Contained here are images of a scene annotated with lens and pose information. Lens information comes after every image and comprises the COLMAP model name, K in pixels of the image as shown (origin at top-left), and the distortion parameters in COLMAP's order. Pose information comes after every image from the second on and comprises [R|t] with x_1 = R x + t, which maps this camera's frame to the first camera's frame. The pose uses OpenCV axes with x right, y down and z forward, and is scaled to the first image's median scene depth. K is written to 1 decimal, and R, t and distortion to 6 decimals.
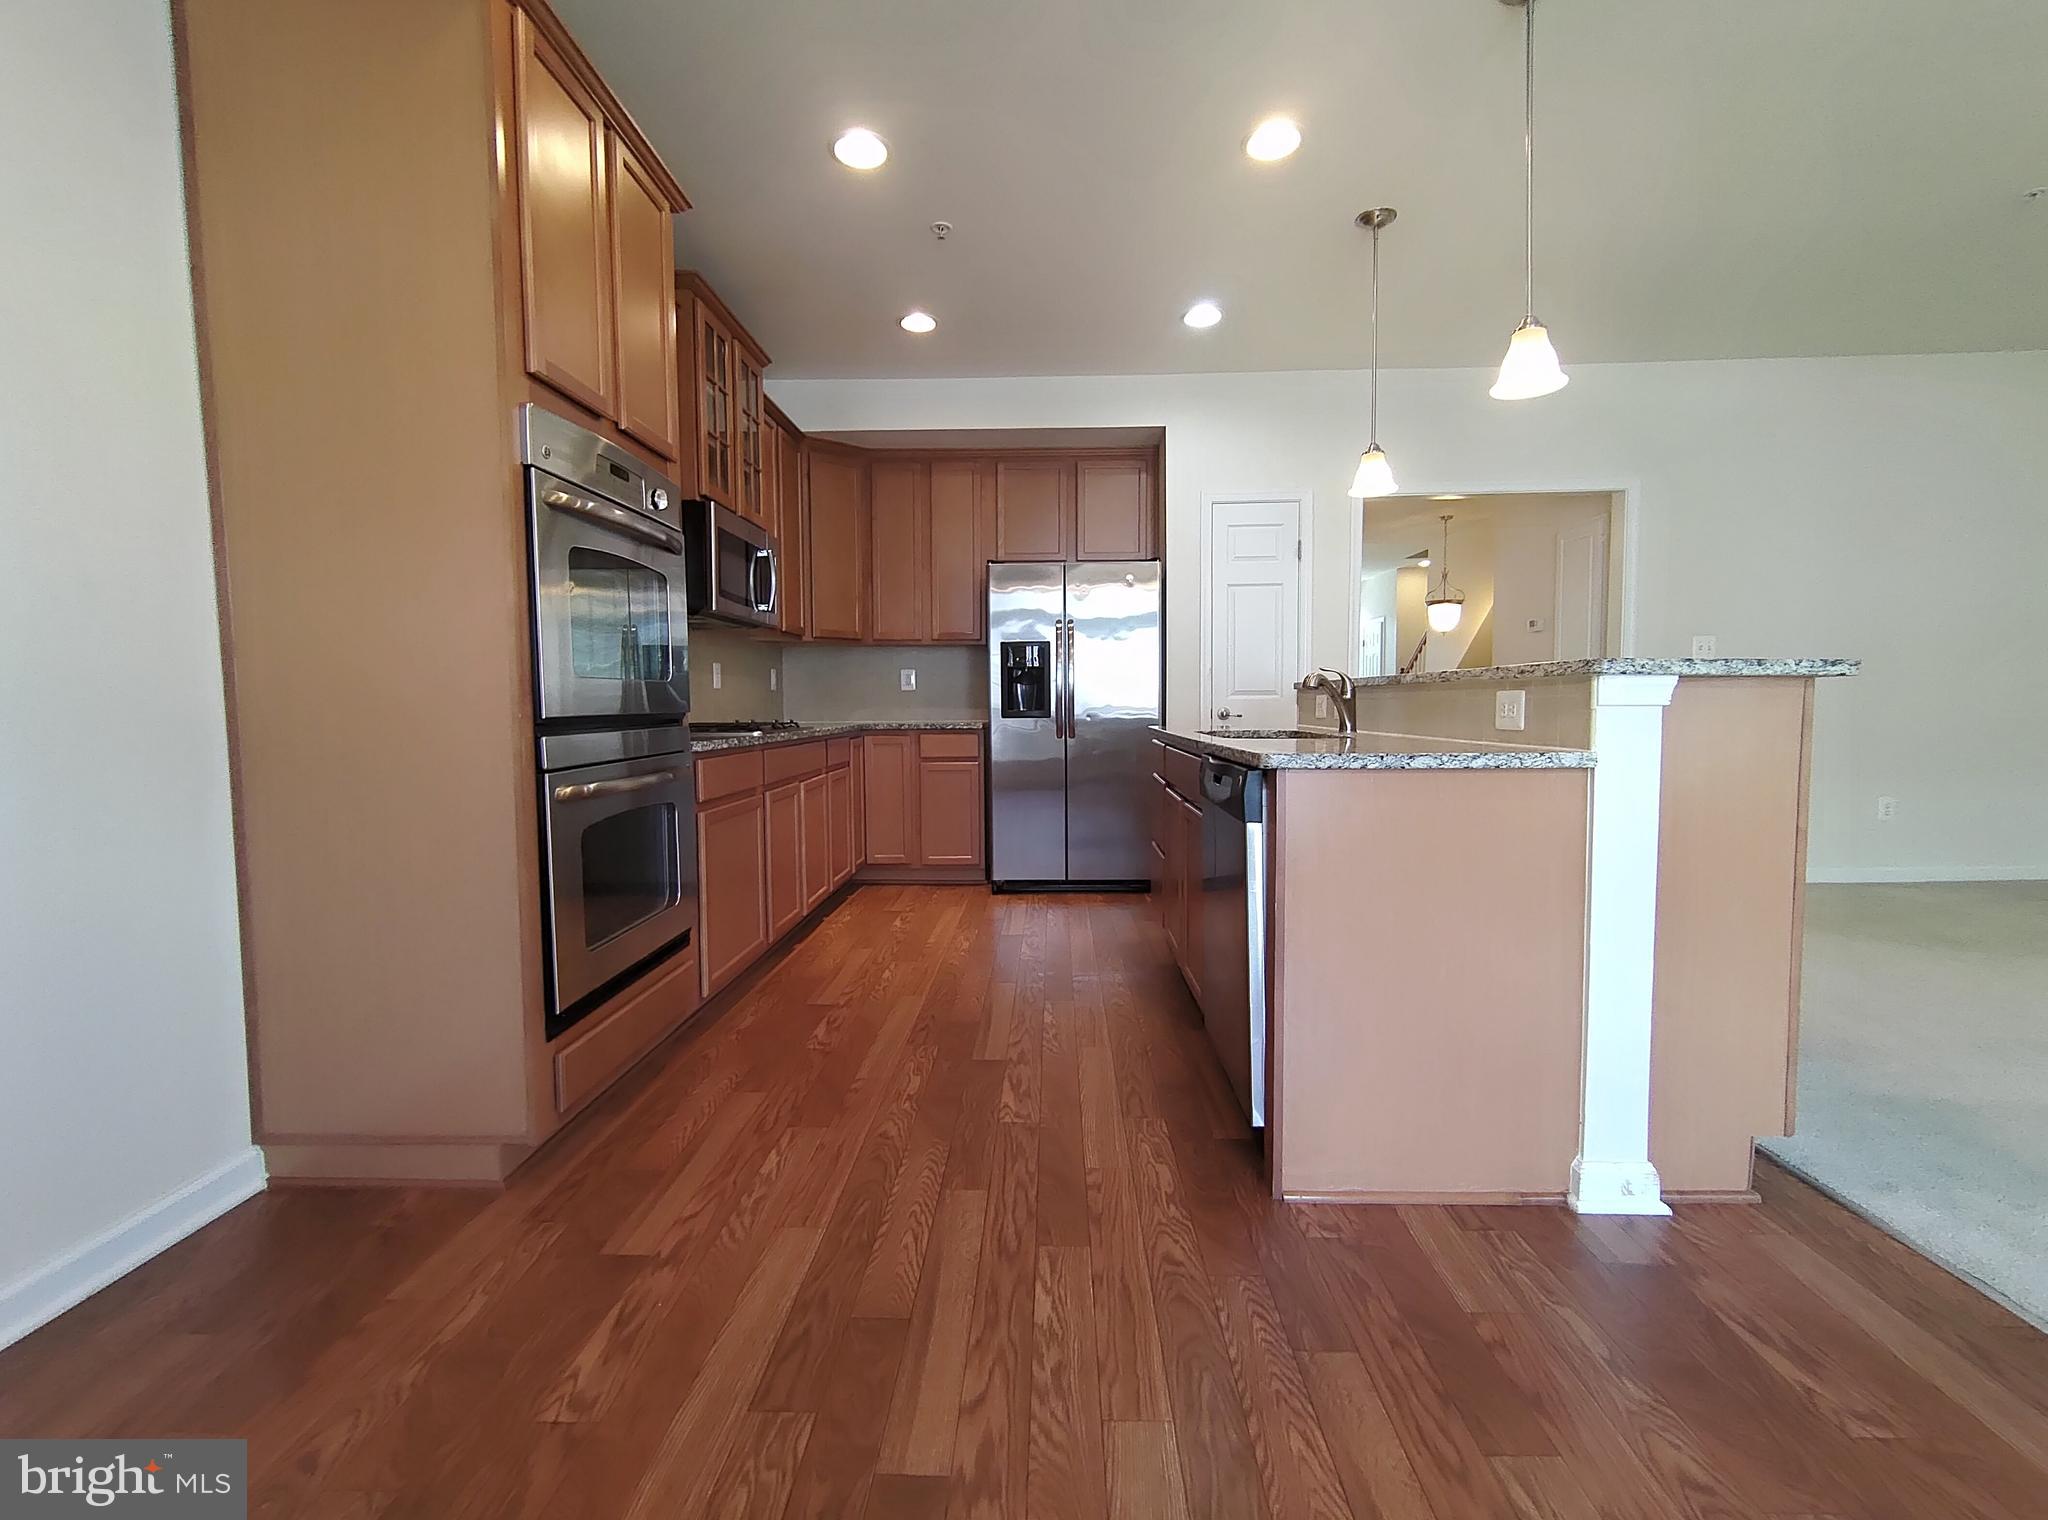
lens RADIAL K [[891.3, 0, 1026.7], [0, 891.3, 756.2], [0, 0, 1]] dist [-0.001075, -0.000364]
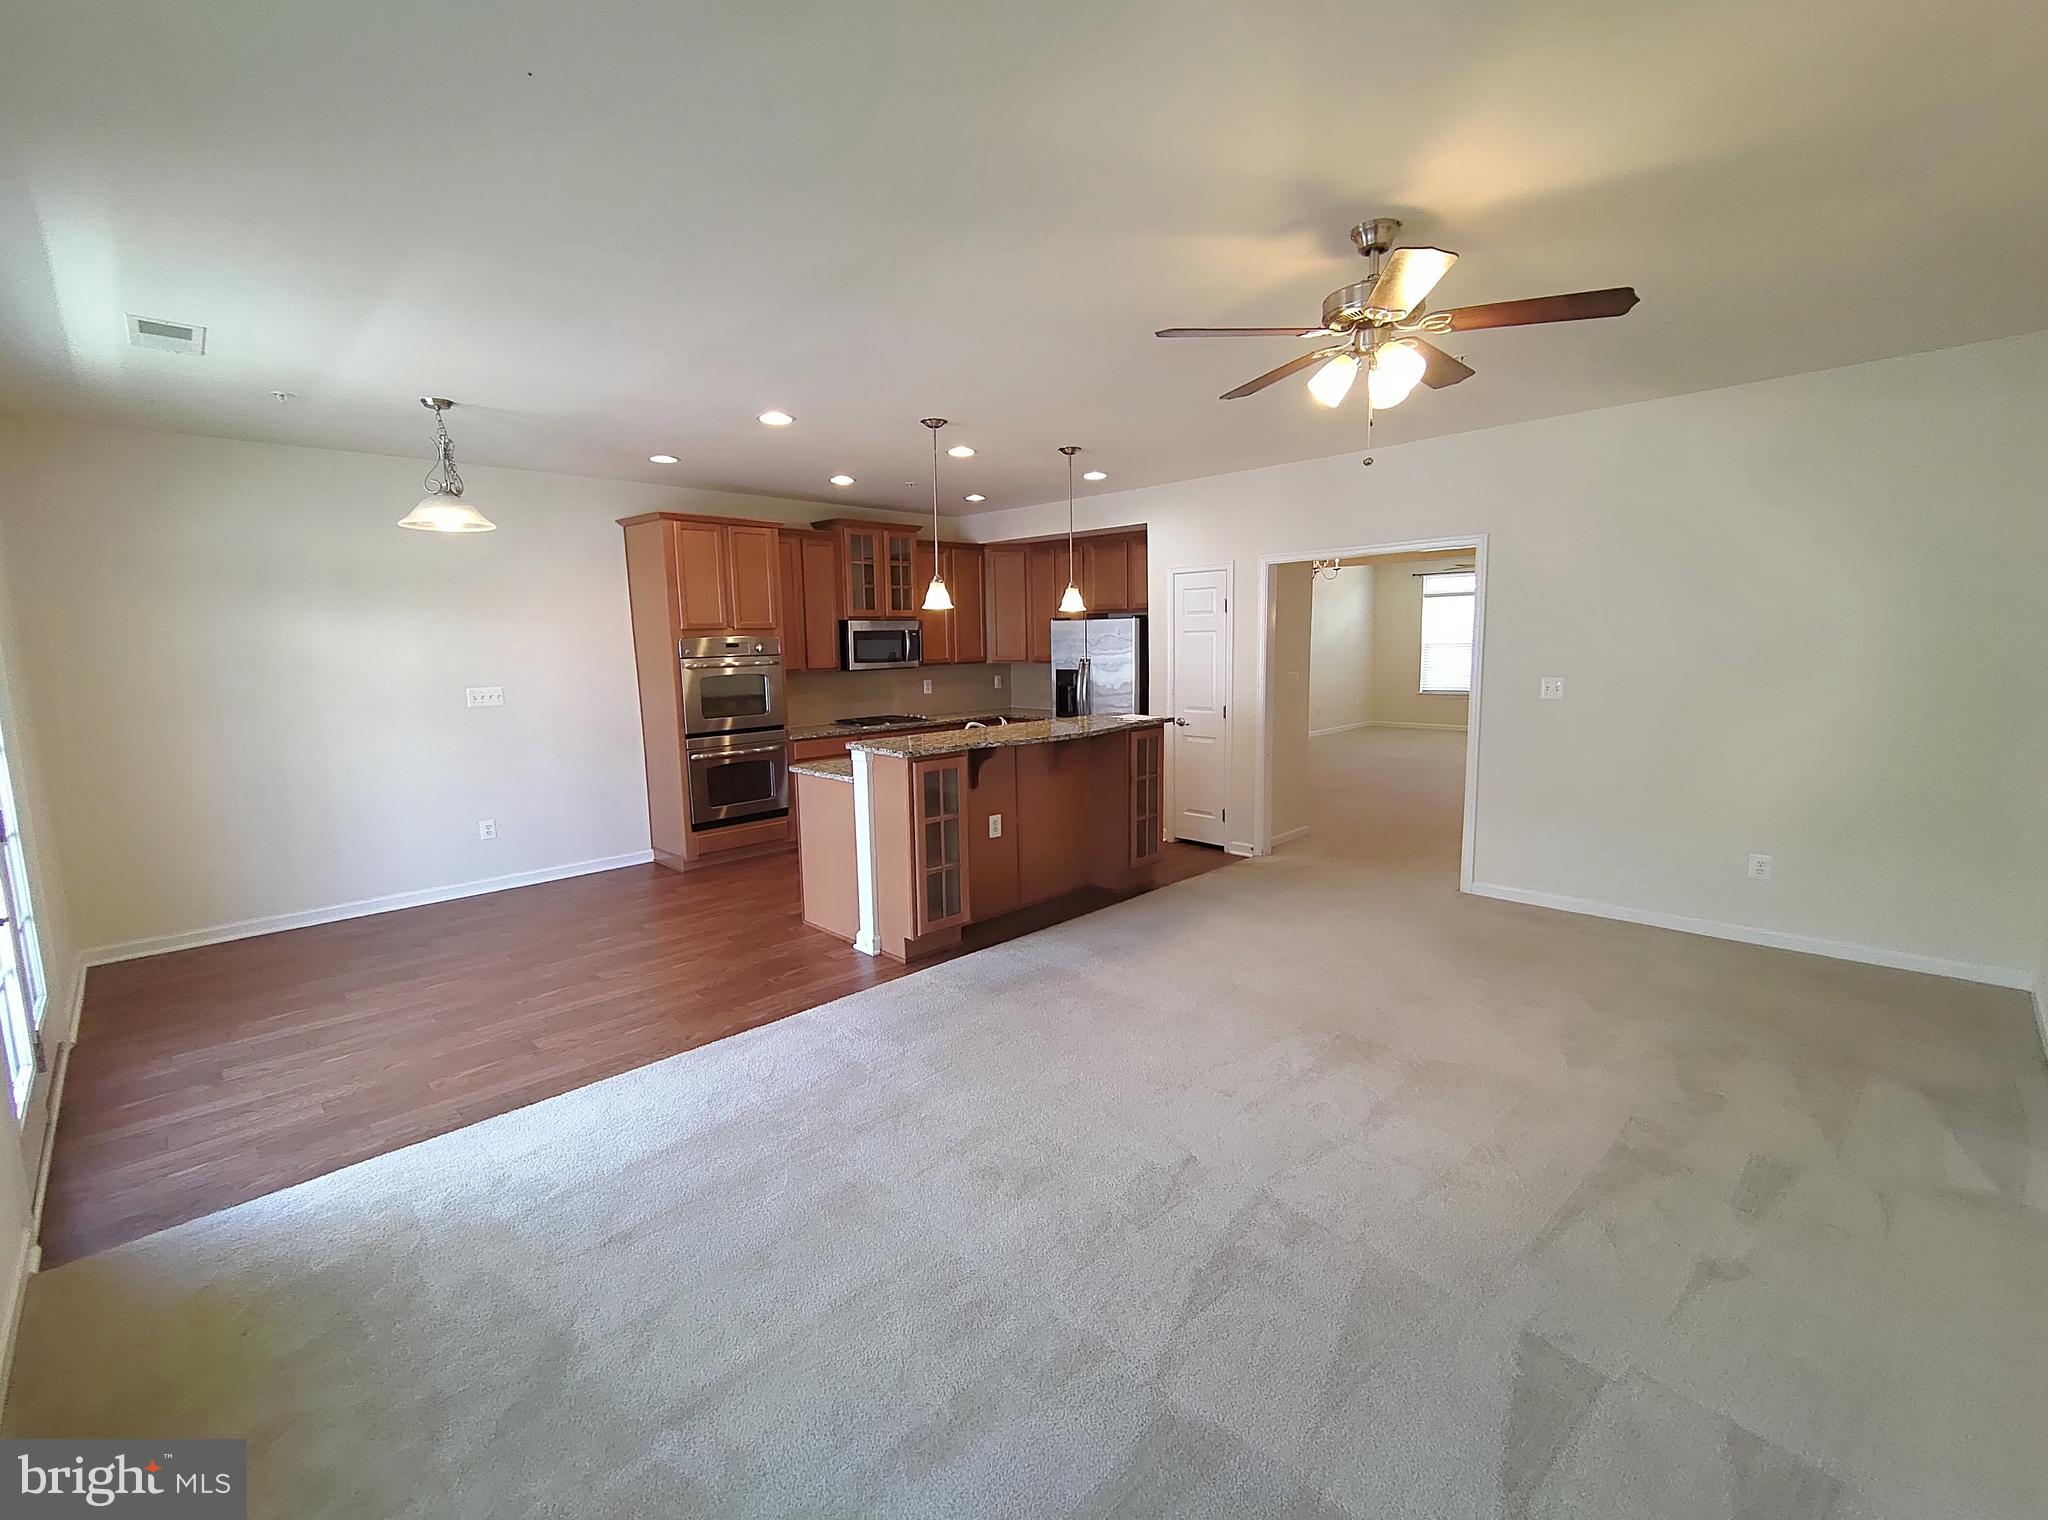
lens RADIAL K [[891.3, 0, 1026.7], [0, 891.3, 756.2], [0, 0, 1]] dist [-0.001075, -0.000364]
pose [[0.721521, 0.086917, -0.686916, 1.721475], [-0.027548, 0.994908, 0.096951, -0.207847], [0.691845, -0.051029, 0.720241, -0.336034]]
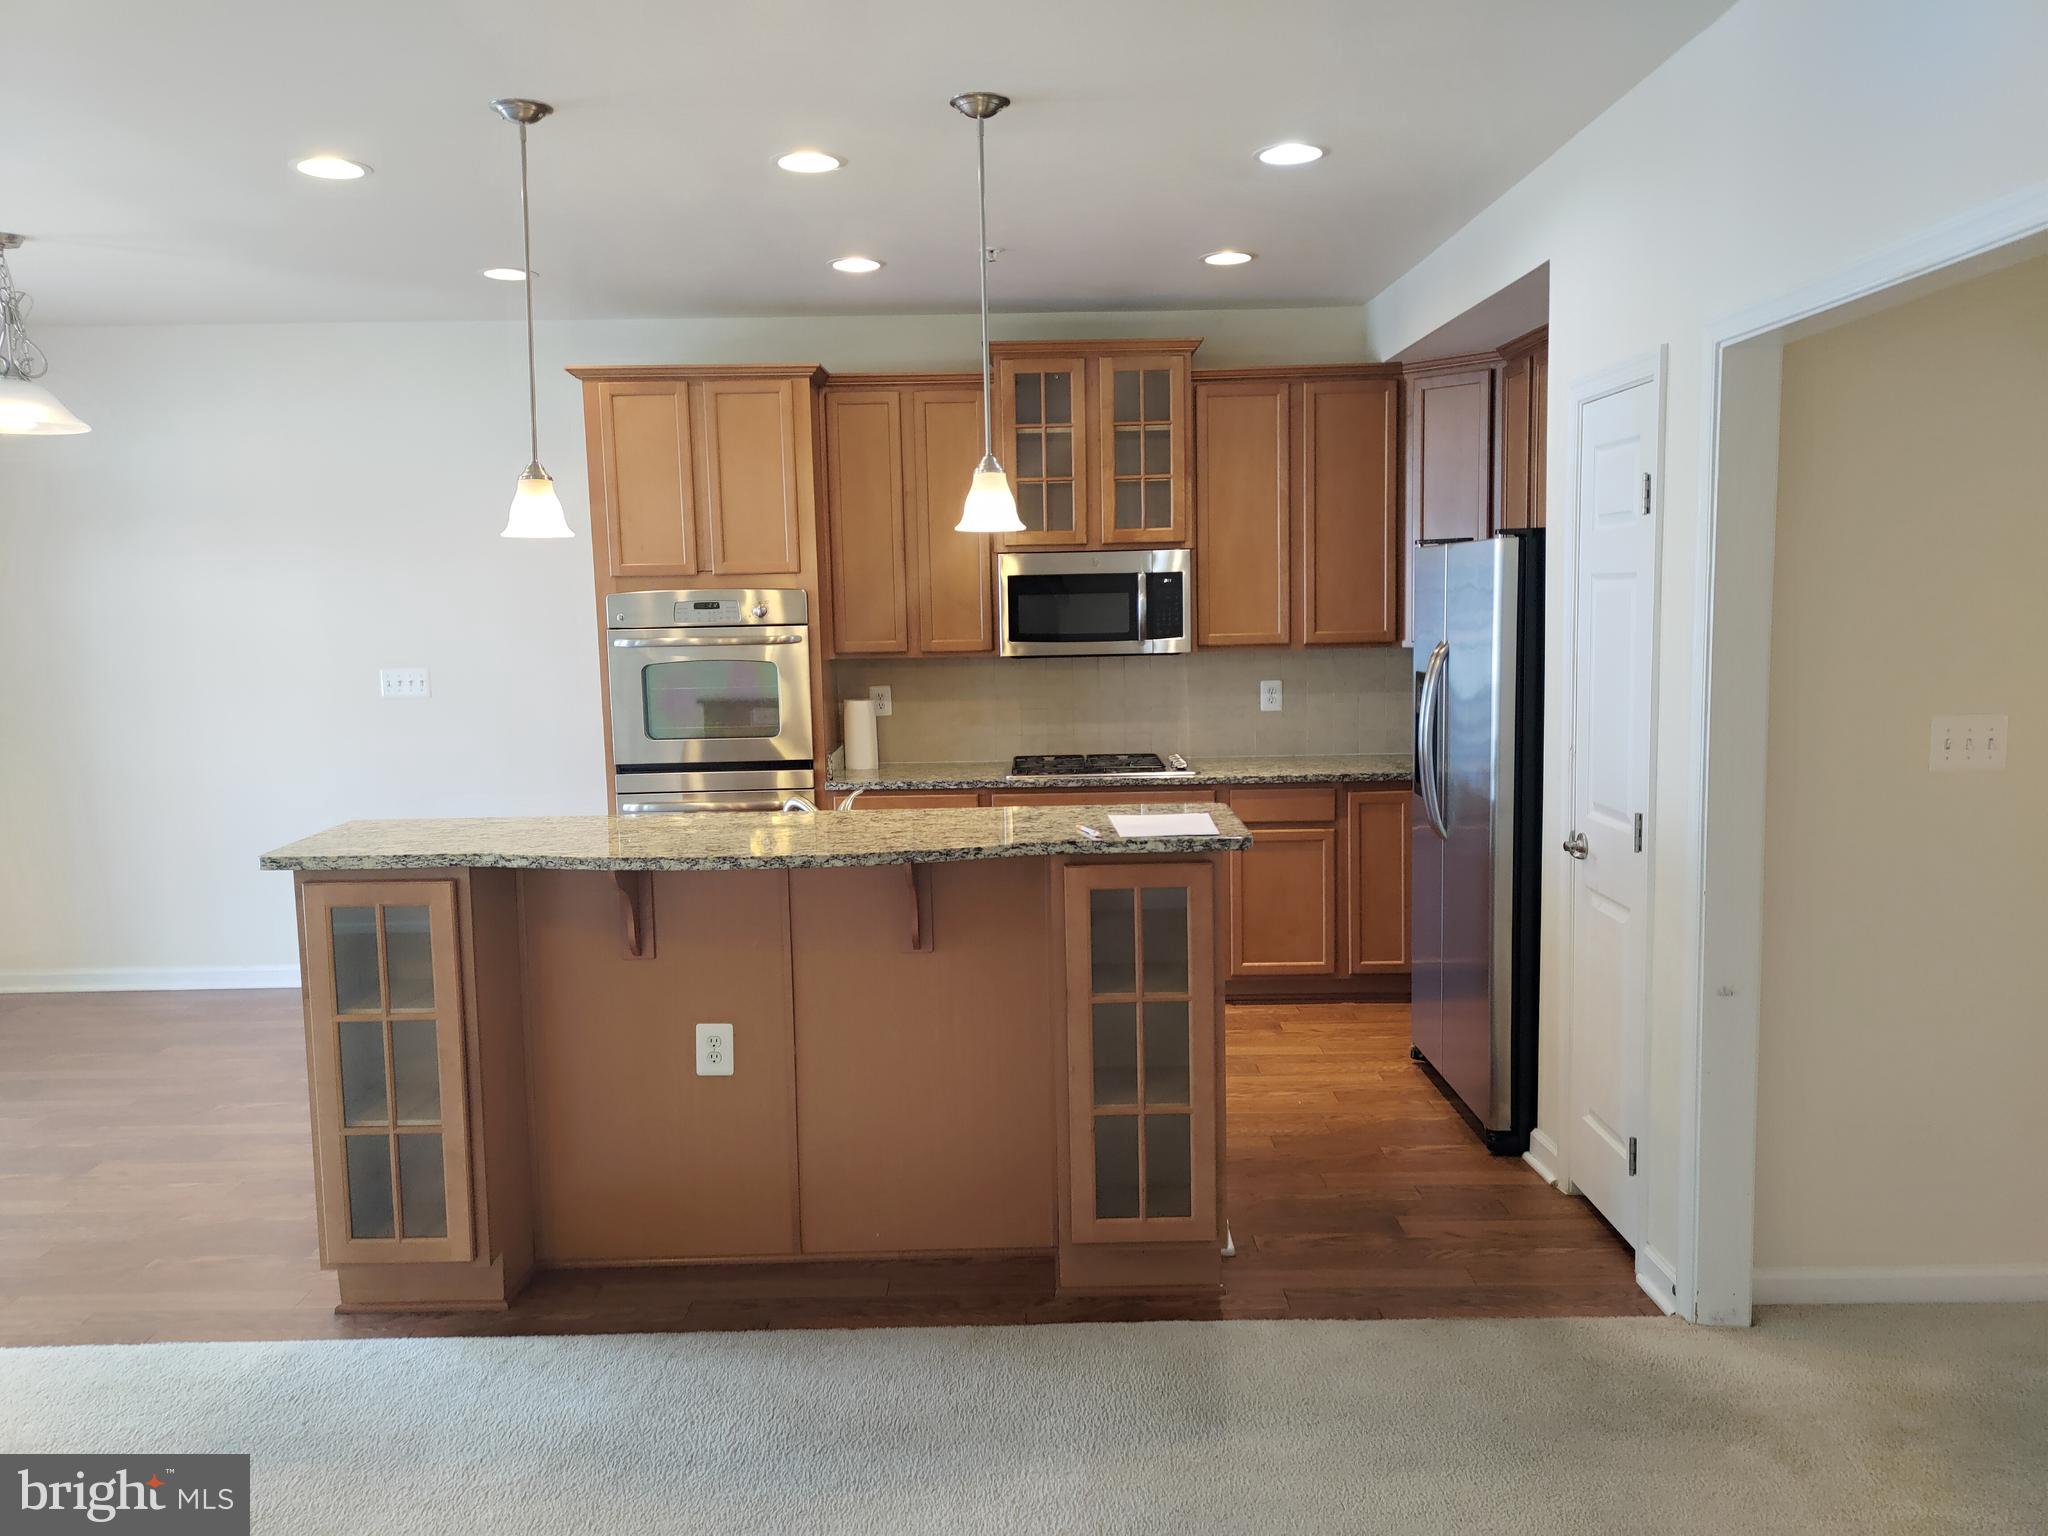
lens RADIAL K [[1565.9, 0, 1021.2], [0, 1565.9, 770.7], [0, 0, 1]] dist [0.057967, -0.068307]
pose [[0.029613, 0.122598, -0.992015, 1.751215], [-0.039503, 0.991818, 0.121394, -0.284114], [0.998781, 0.035593, 0.034214, 0.871287]]
